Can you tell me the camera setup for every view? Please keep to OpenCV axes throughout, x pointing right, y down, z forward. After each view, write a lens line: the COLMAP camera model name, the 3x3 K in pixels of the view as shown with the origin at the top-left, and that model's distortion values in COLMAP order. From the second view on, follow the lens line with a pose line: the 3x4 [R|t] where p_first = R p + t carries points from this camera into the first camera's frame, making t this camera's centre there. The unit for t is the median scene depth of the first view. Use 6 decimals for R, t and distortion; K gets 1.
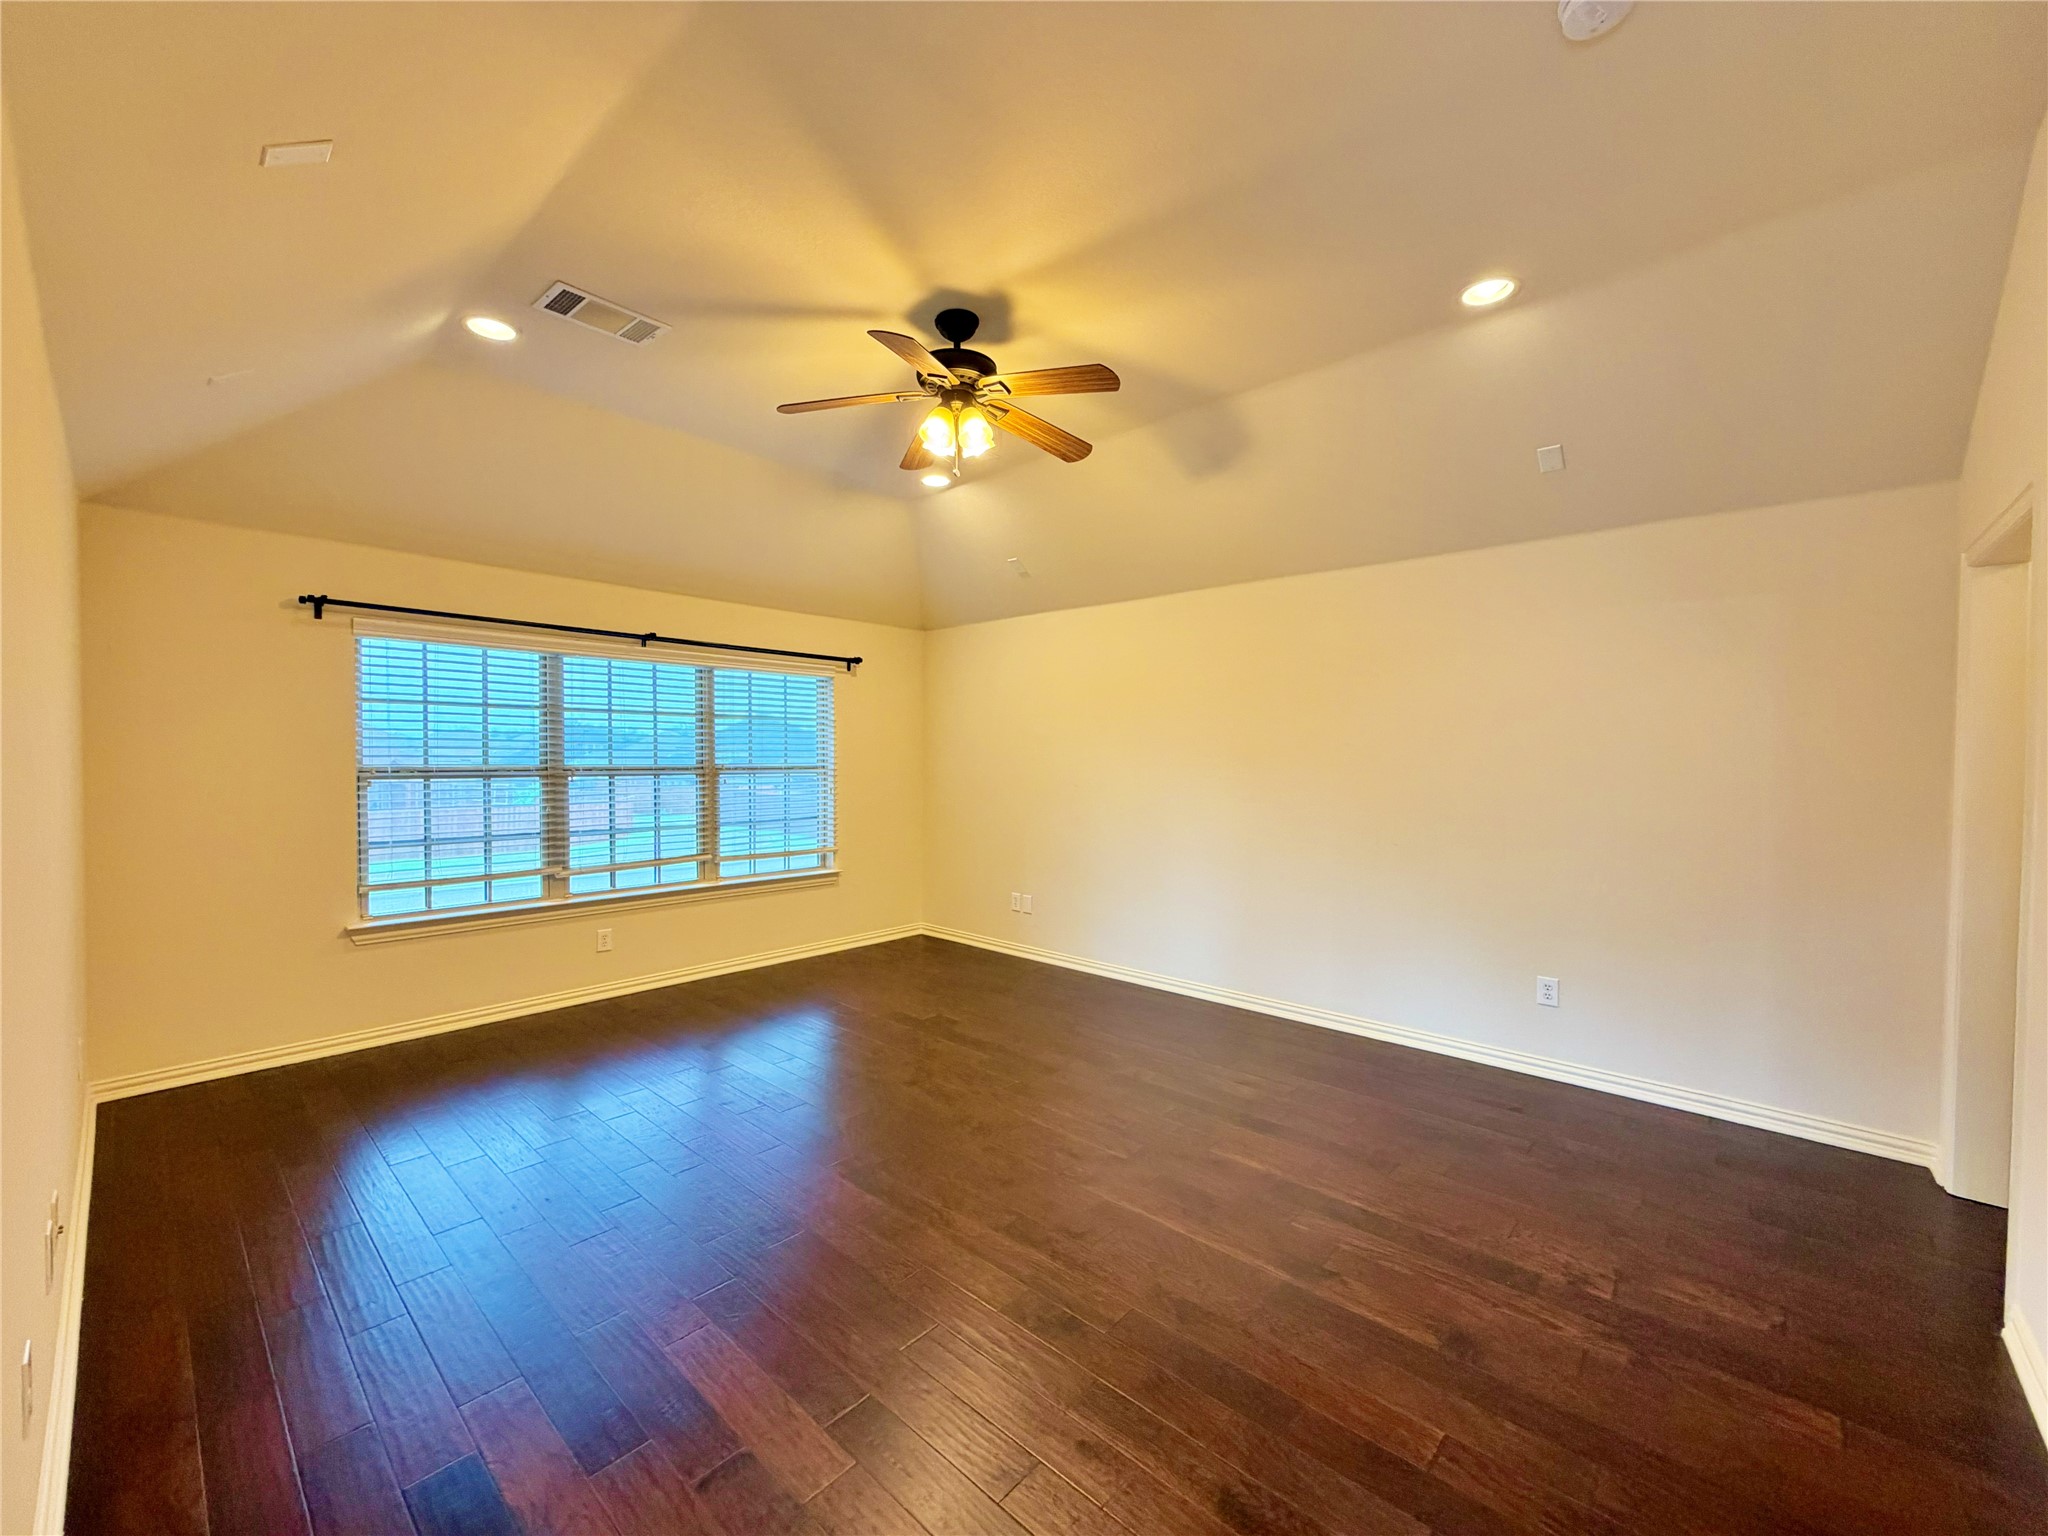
lens RADIAL K [[815.7, 0, 1018.0], [0, 815.7, 771.3], [0, 0, 1]] dist [-0.000135, 0.000173]
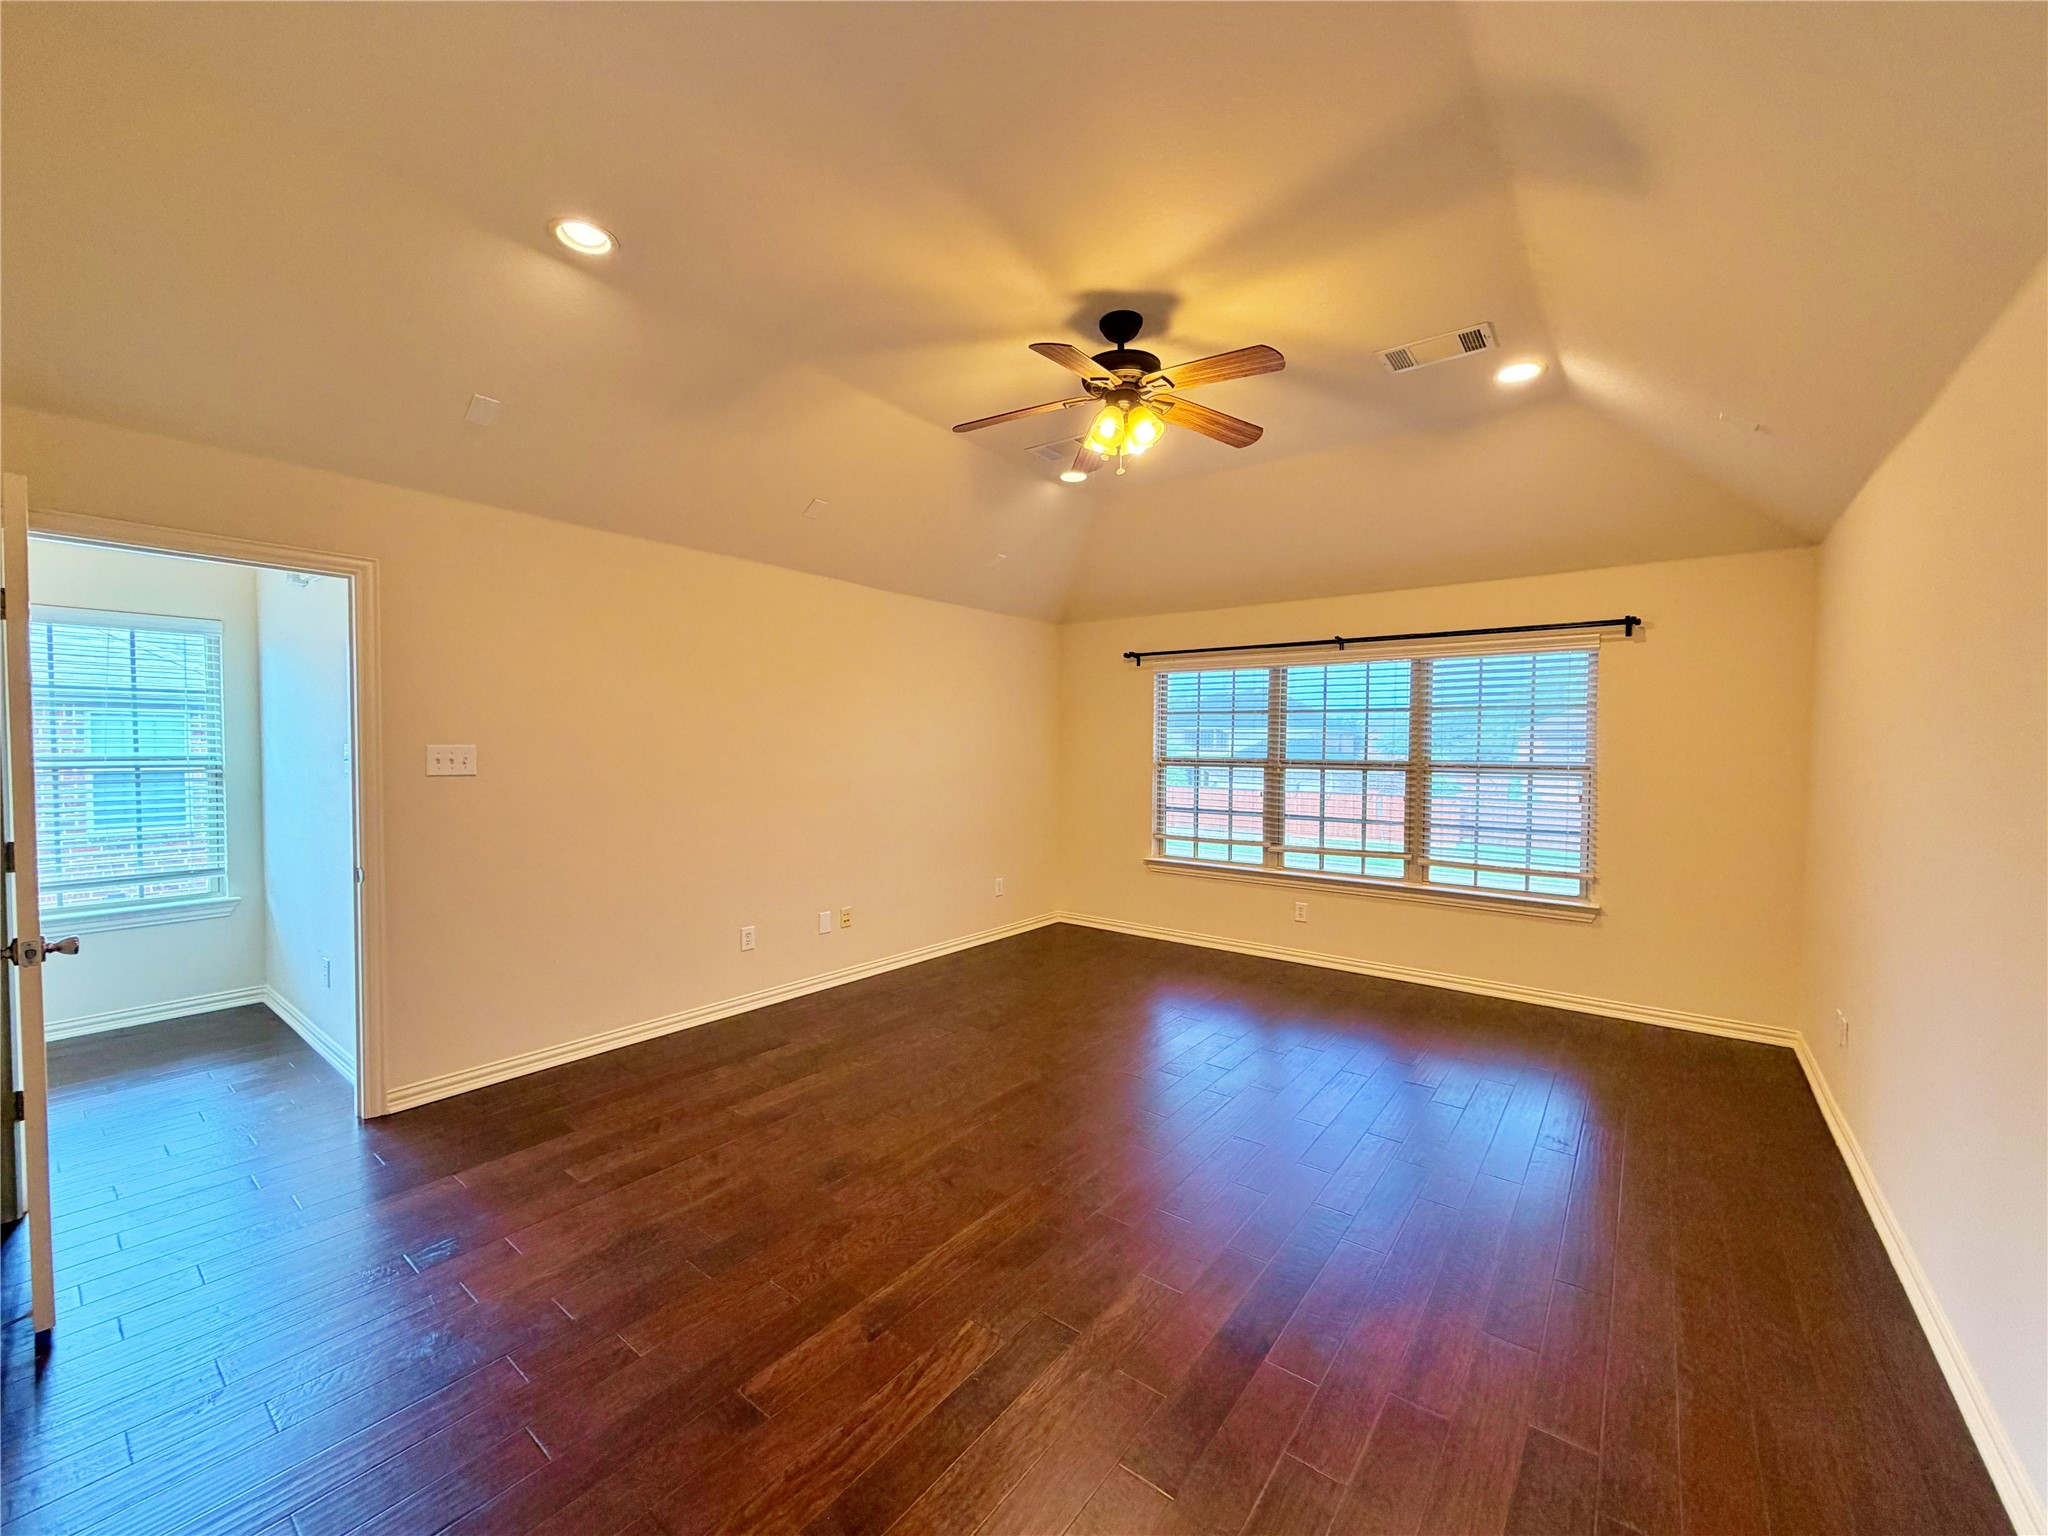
lens RADIAL K [[815.7, 0, 1018.0], [0, 815.7, 771.3], [0, 0, 1]] dist [-0.000135, 0.000173]
pose [[0.073686, 0.027277, -0.996908, 0.614334], [-0.026386, 0.999329, 0.025393, -0.009397], [0.996932, 0.024433, 0.074356, 0.525115]]
